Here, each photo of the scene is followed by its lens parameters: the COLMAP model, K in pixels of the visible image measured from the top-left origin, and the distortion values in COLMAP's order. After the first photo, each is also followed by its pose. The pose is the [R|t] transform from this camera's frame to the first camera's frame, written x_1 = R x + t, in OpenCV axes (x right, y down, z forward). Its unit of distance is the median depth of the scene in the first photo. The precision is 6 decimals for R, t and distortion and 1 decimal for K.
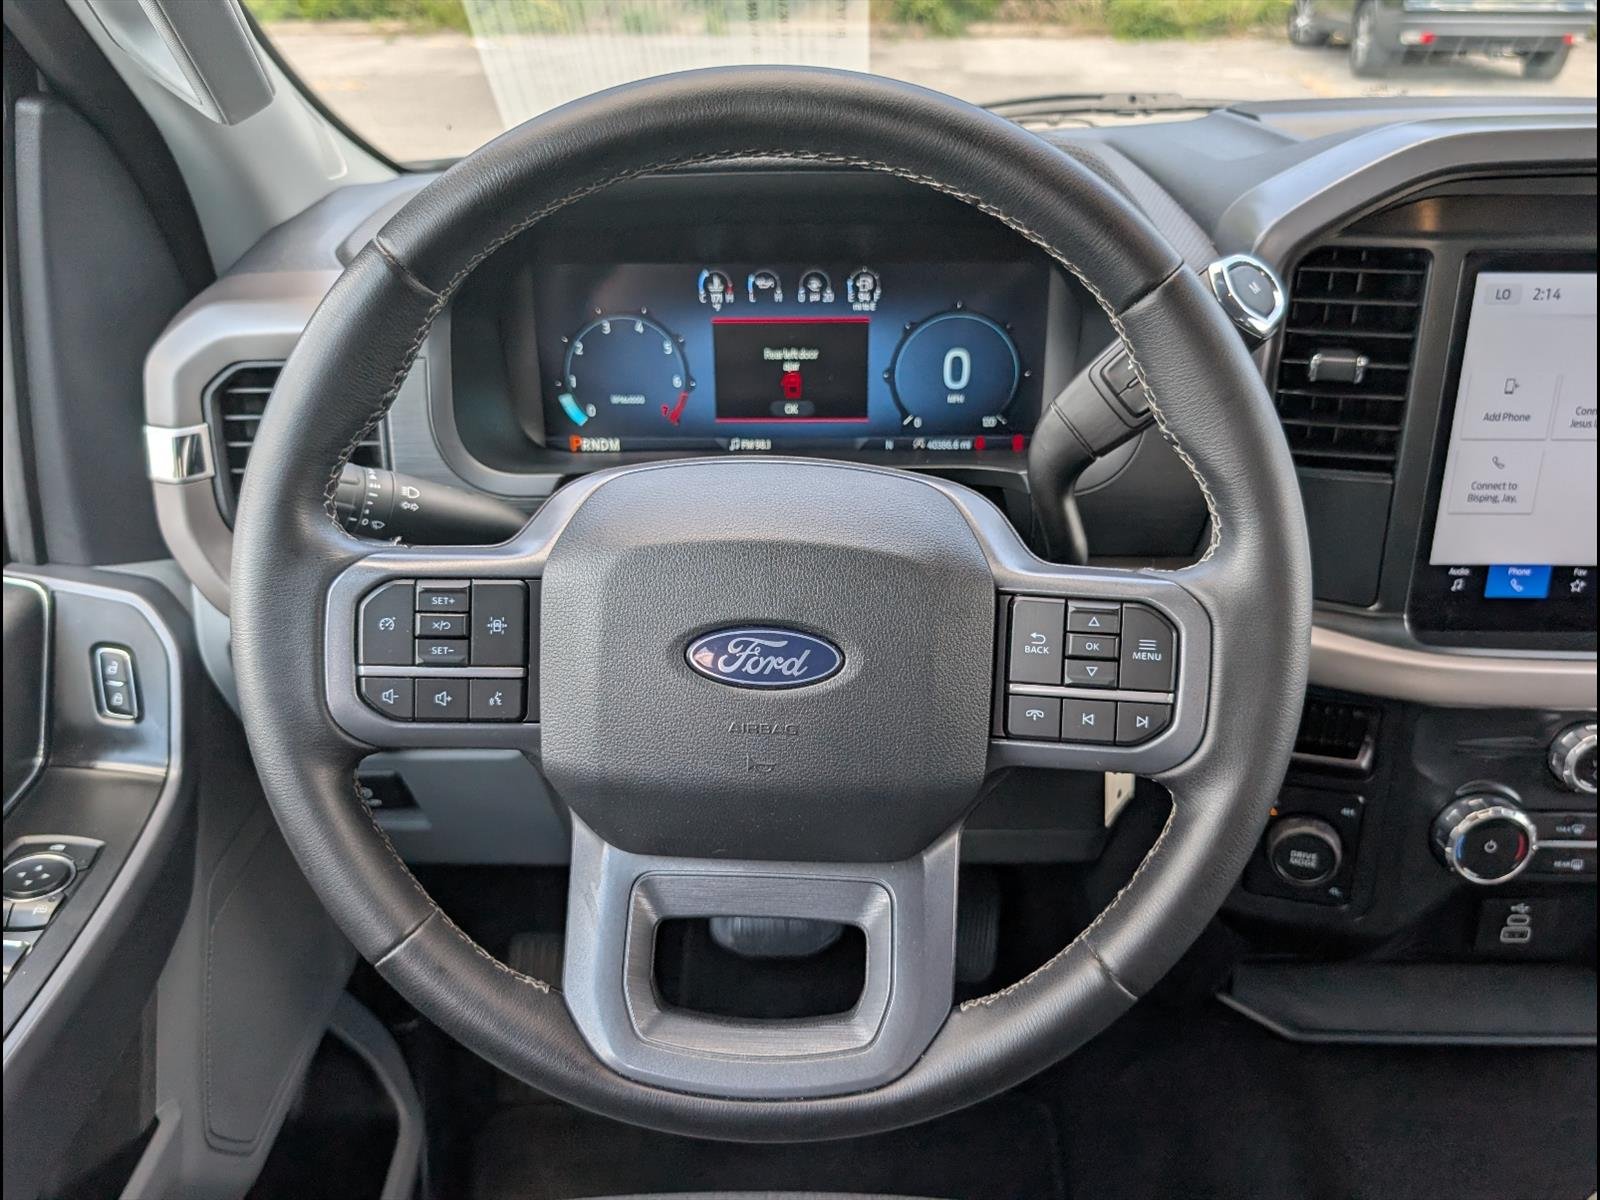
lens RADIAL K [[1252.2, 0, 783.8], [0, 1252.2, 626.6], [0, 0, 1]] dist [-0.001773, -0.004140]
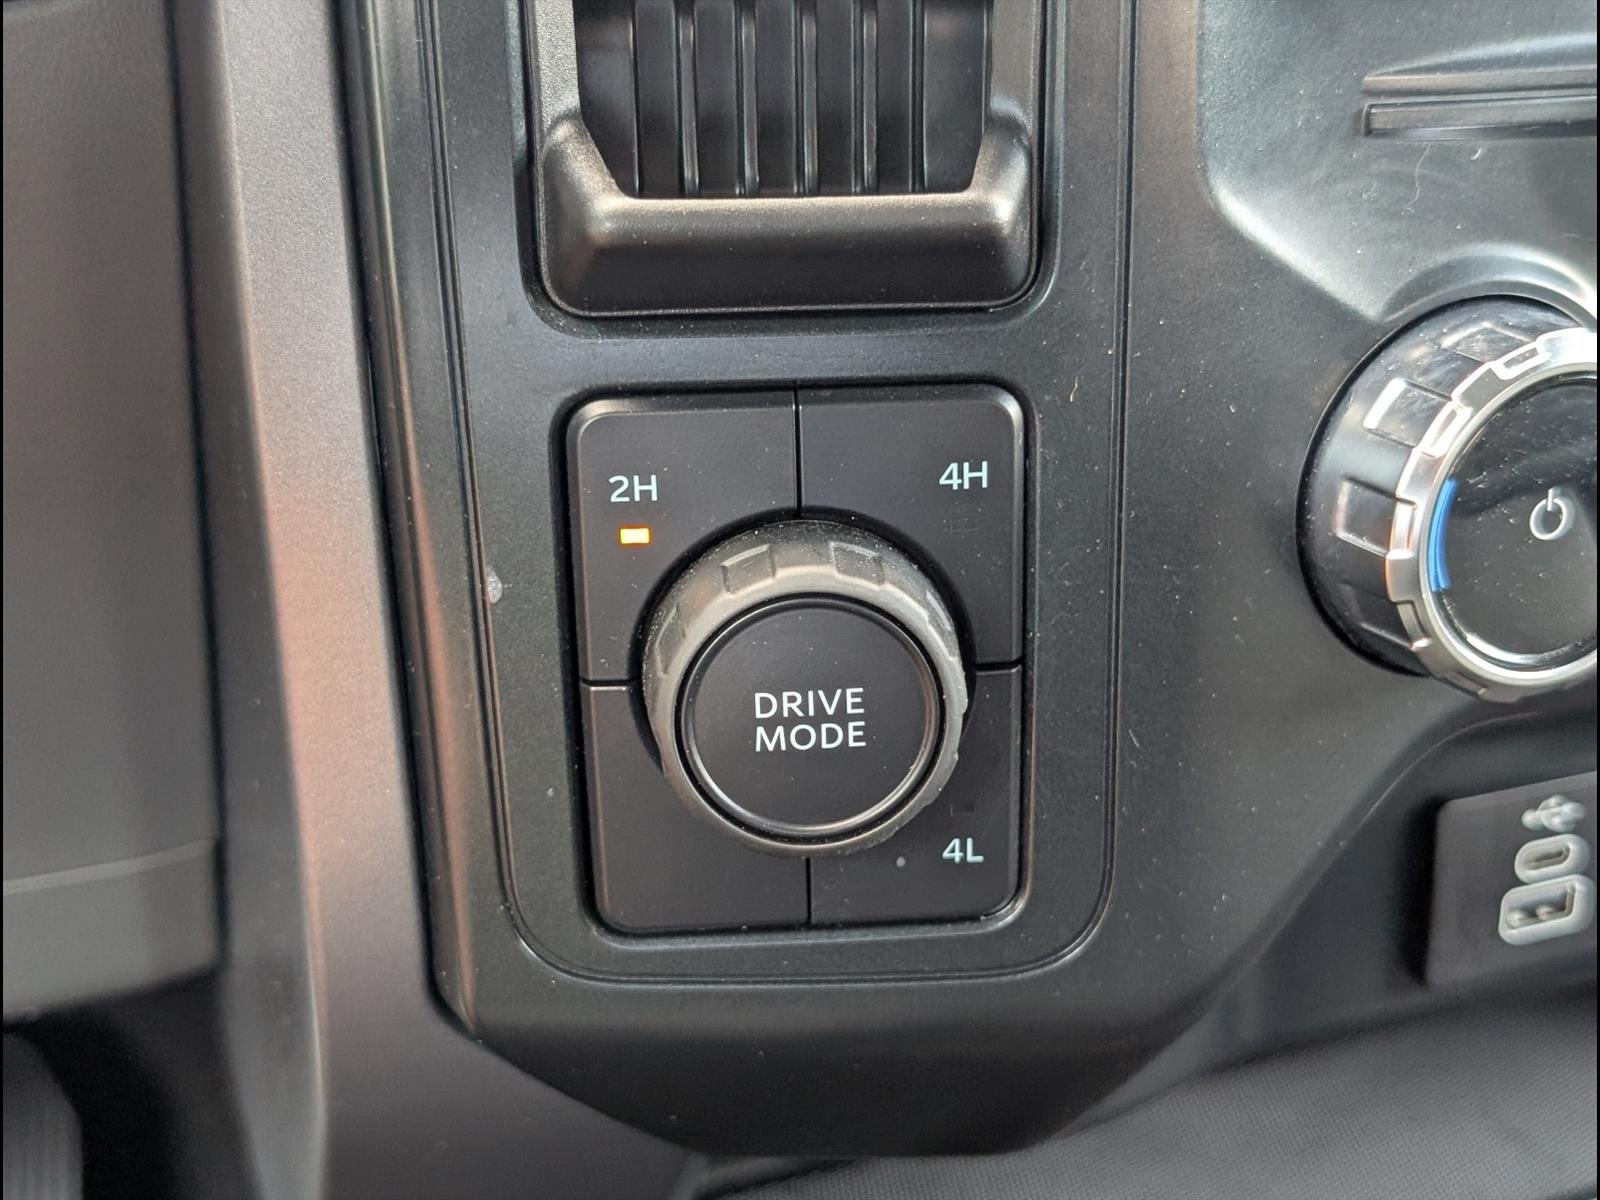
lens RADIAL K [[1909.7, 0, 806.5], [0, 1909.7, 592.4], [0, 0, 1]] dist [-0.011978, 0.000000]
pose [[0.929974, -0.128389, 0.344478, 0.332600], [0.140472, 0.990032, -0.010236, 0.182253], [-0.339730, 0.057908, 0.938739, 0.755708]]
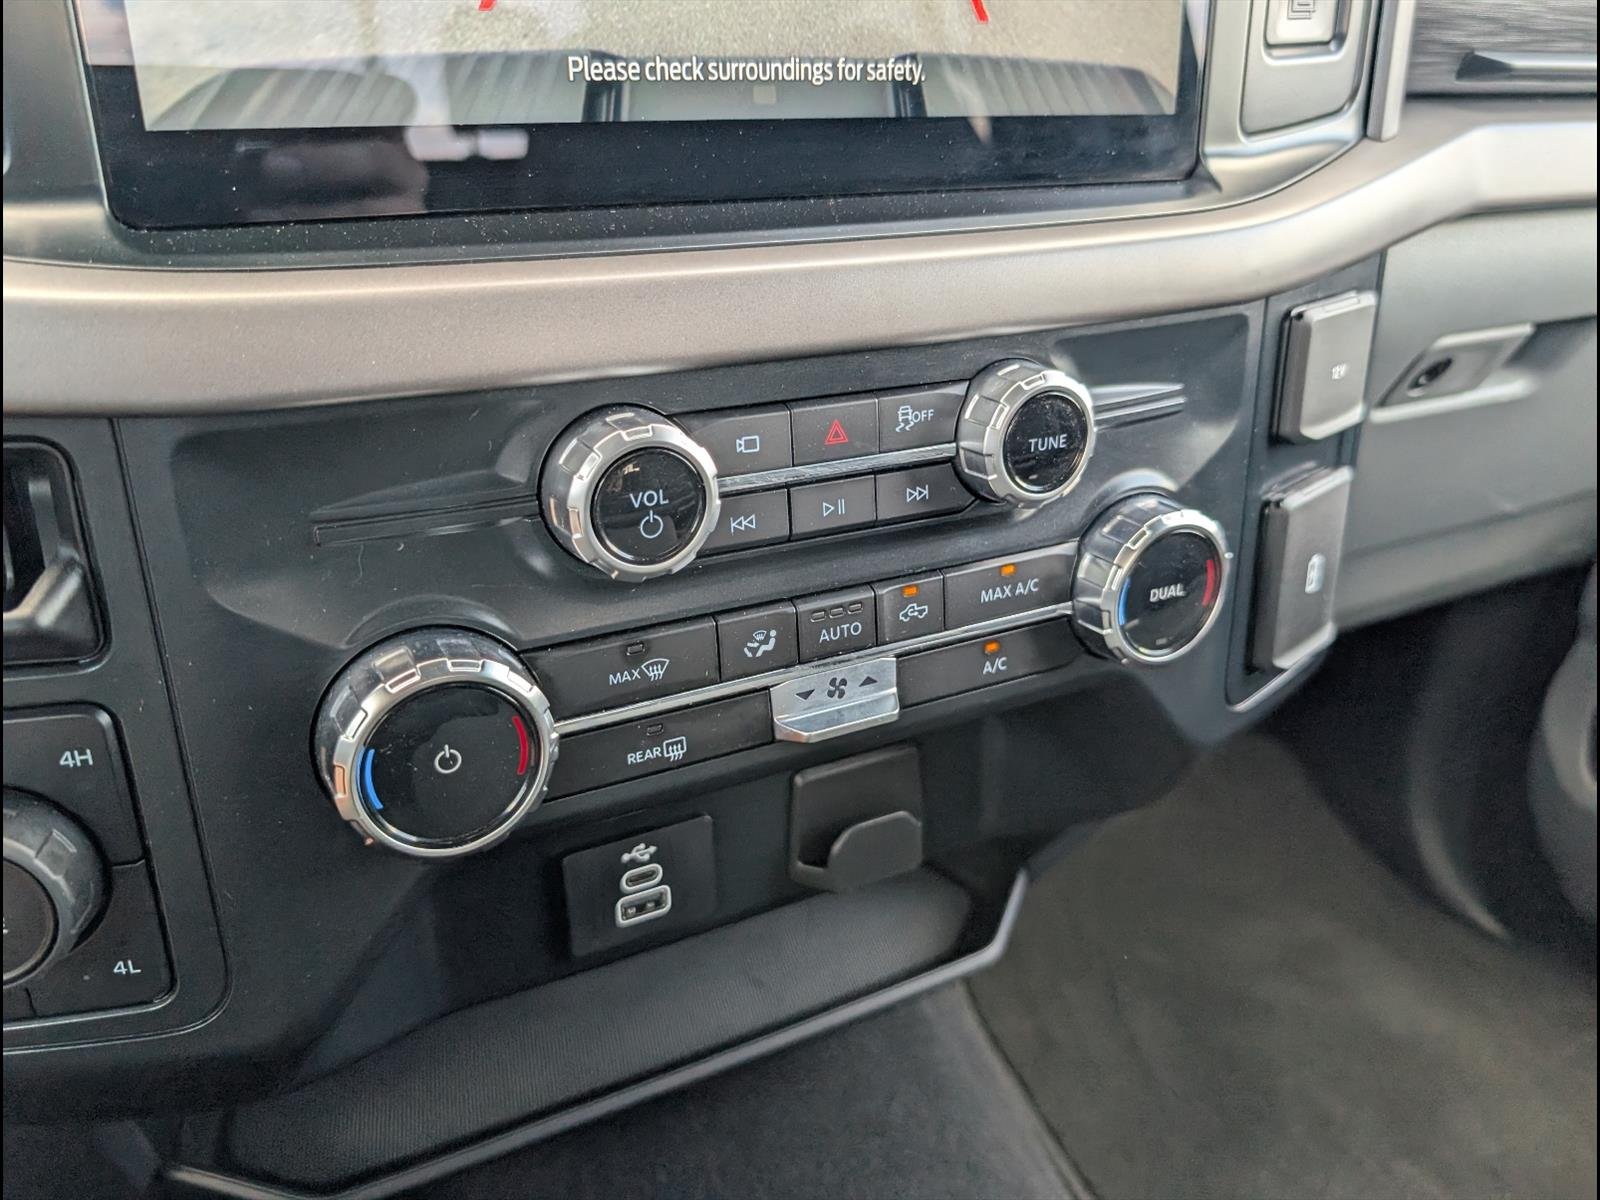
lens RADIAL K [[1252.2, 0, 794.6], [0, 1252.2, 574.8], [0, 0, 1]] dist [-0.001773, -0.004140]
pose [[0.863362, -0.176808, 0.472593, 0.508572], [0.176234, 0.983277, 0.045912, 0.125907], [-0.472808, 0.043648, 0.880084, 0.634155]]
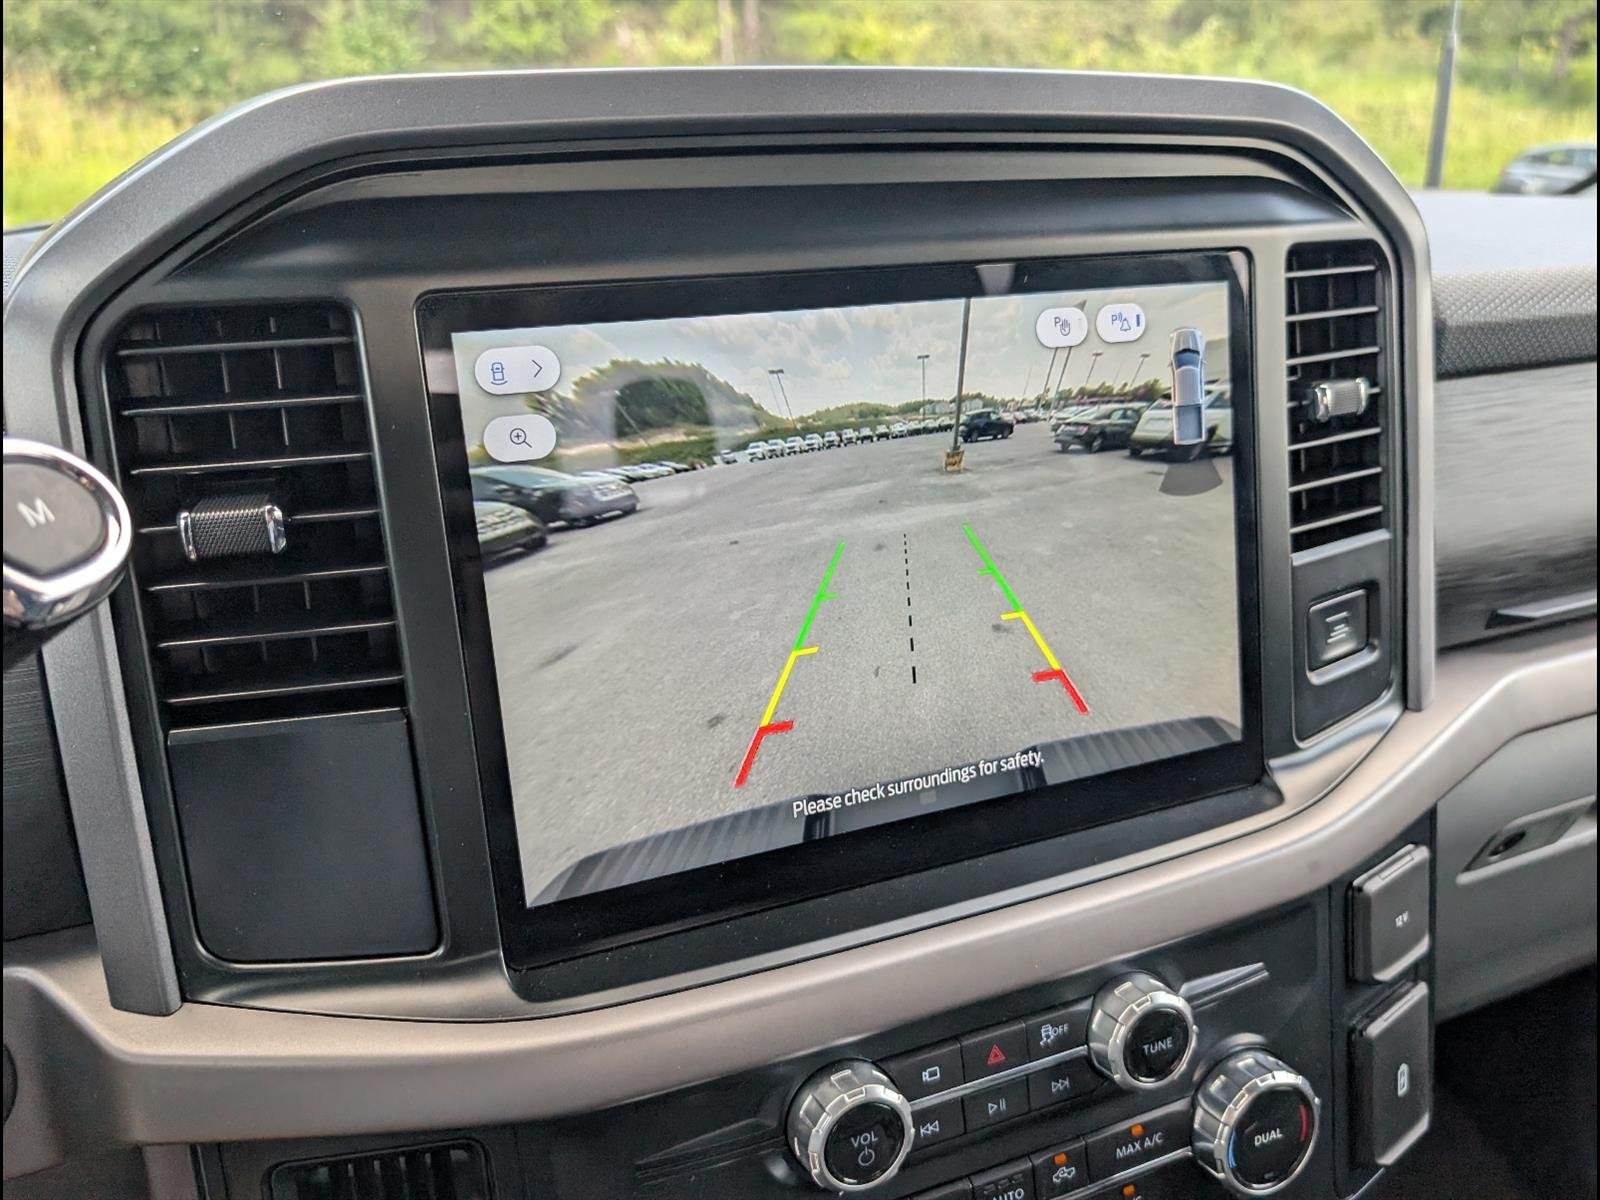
lens RADIAL K [[1252.2, 0, 798.7], [0, 1252.2, 603.0], [0, 0, 1]] dist [-0.001773, -0.004140]
pose [[0.905053, -0.143714, 0.400281, 0.442941], [0.214706, 0.966832, -0.138336, -0.055513], [-0.367123, 0.211144, 0.905891, 0.453089]]
